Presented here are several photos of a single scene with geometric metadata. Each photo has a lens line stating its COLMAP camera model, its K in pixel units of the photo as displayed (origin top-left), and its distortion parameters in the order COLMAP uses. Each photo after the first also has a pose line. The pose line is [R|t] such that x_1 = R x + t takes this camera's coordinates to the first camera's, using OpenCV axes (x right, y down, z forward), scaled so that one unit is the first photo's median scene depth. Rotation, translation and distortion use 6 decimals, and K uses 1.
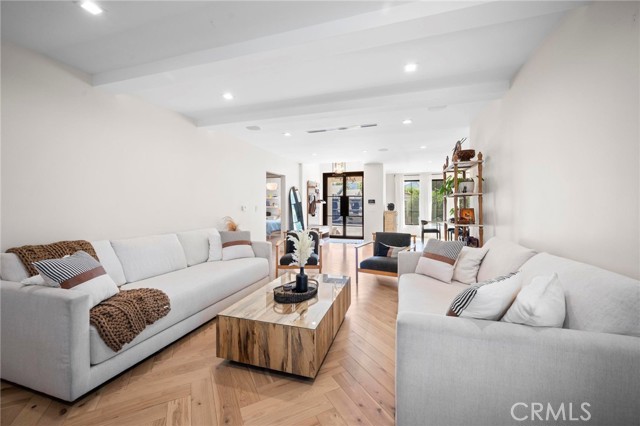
lens RADIAL K [[253.9, 0, 323.8], [0, 253.9, 211.0], [0, 0, 1]] dist [0.001201, 0.000920]
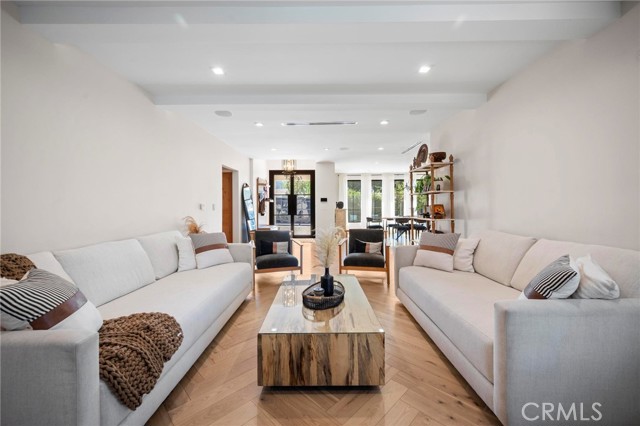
lens RADIAL K [[253.9, 0, 321.0], [0, 253.9, 209.6], [0, 0, 1]] dist [0.001201, 0.000920]
pose [[0.953321, -0.010493, 0.301775, -0.359490], [0.011789, 0.999927, -0.002475, 0.011150], [-0.301727, 0.005917, 0.953376, 0.122768]]
